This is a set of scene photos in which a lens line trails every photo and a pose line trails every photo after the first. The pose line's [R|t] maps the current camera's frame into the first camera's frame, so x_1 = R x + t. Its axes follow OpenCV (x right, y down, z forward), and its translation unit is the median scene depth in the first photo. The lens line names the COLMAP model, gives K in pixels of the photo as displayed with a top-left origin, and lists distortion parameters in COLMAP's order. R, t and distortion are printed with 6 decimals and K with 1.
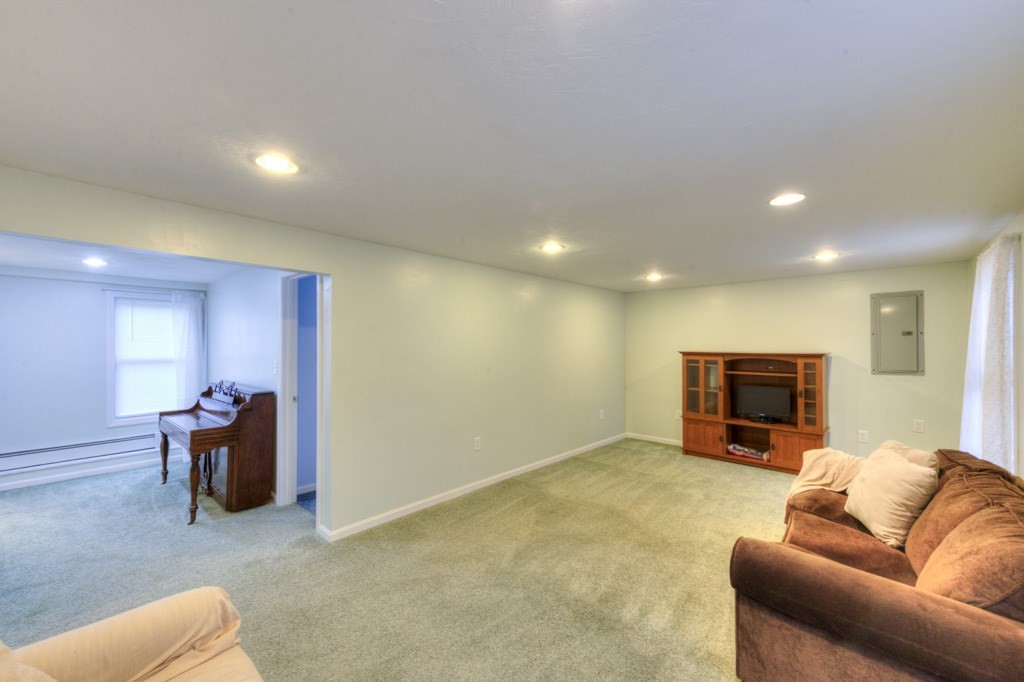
lens RADIAL K [[407.9, 0, 512.0], [0, 407.9, 341.0], [0, 0, 1]] dist [0.023862, -0.000086]
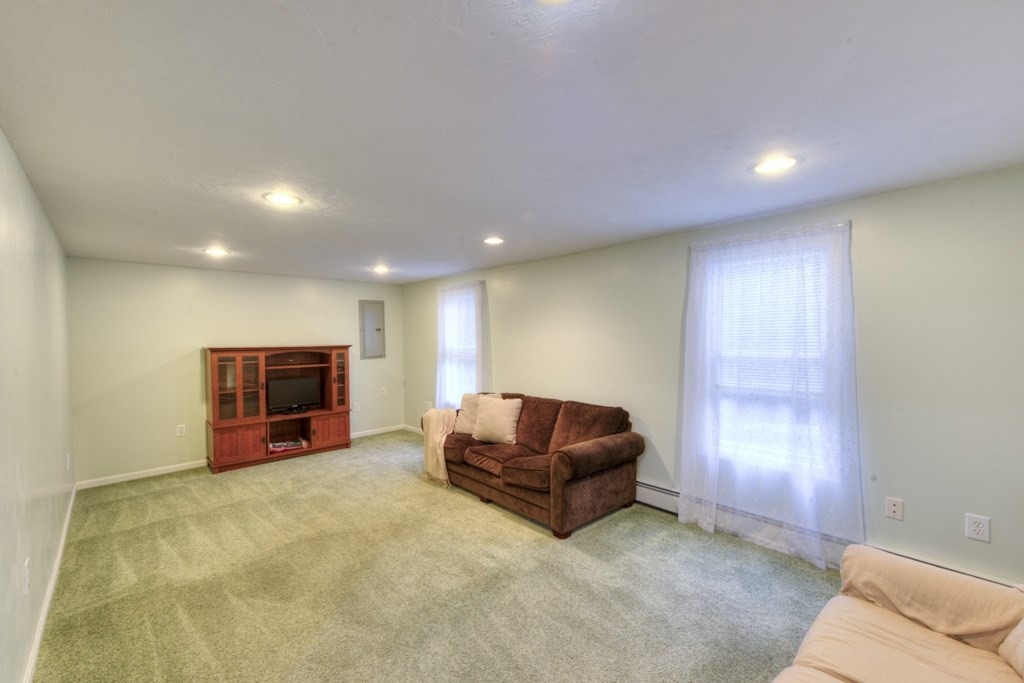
lens RADIAL K [[412.5, 0, 511.8], [0, 412.5, 350.6], [0, 0, 1]] dist [0.025920, 0.000101]
pose [[0.074064, -0.034497, 0.996657, -0.413996], [0.003860, 0.999404, 0.034305, 0.006369], [-0.997246, 0.001306, 0.074153, 0.404168]]
